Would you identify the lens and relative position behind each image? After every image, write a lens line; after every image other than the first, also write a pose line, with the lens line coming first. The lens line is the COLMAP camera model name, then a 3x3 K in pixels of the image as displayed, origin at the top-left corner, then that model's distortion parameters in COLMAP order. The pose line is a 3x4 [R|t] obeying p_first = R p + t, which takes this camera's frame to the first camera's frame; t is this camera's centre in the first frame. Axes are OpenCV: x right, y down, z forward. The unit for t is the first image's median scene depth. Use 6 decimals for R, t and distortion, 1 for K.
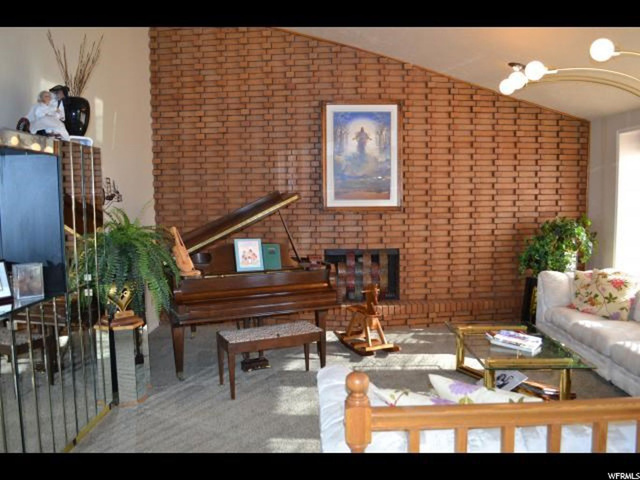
lens RADIAL K [[509.6, 0, 321.2], [0, 509.6, 239.4], [0, 0, 1]] dist [-0.072889, 0.005019]
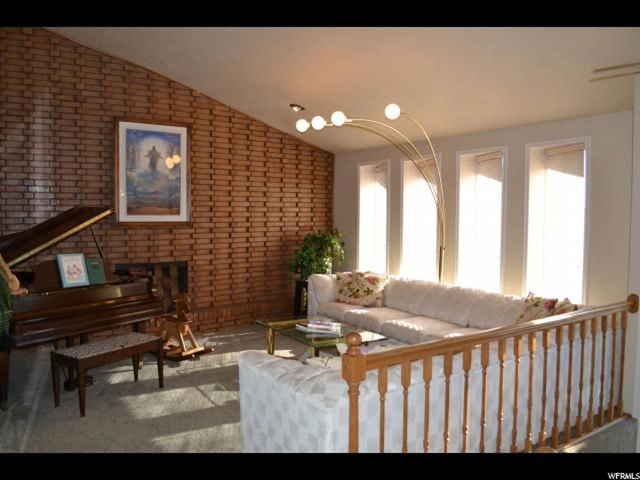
lens RADIAL K [[509.6, 0, 317.3], [0, 509.6, 239.3], [0, 0, 1]] dist [-0.072889, 0.005019]
pose [[0.837427, -0.012832, 0.546399, -0.207128], [0.030094, 0.999290, -0.022655, 0.005071], [-0.545721, 0.035416, 0.837218, -0.047207]]
